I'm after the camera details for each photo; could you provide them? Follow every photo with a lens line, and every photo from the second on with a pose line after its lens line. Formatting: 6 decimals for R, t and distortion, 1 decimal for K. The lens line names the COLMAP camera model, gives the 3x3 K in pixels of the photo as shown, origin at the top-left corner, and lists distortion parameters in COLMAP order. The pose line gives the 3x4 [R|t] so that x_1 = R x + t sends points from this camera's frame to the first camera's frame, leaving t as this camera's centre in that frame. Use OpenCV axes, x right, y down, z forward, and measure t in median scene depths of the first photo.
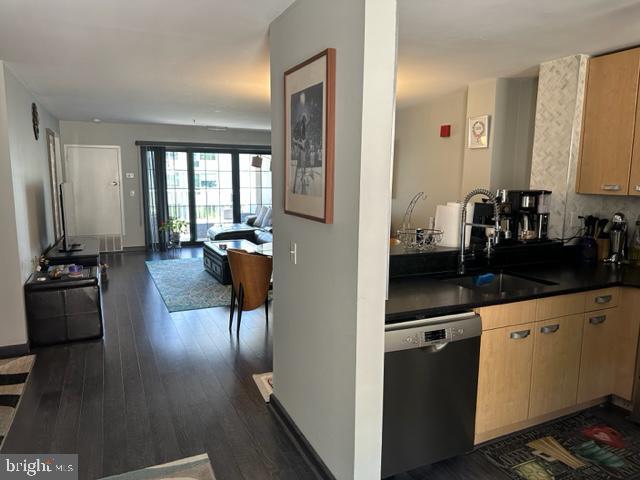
lens RADIAL K [[452.0, 0, 320.0], [0, 452.0, 241.0], [0, 0, 1]] dist [0.025643, -0.028287]
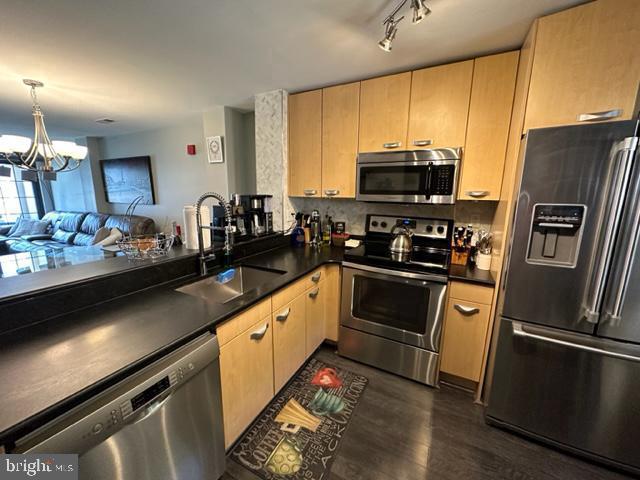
lens RADIAL K [[254.3, 0, 318.7], [0, 254.3, 240.1], [0, 0, 1]] dist [-0.001563, -0.000095]
pose [[0.792386, -0.112361, 0.599582, 0.164637], [0.081904, 0.993587, 0.077956, -0.028135], [-0.604496, -0.012663, 0.796508, 0.340729]]
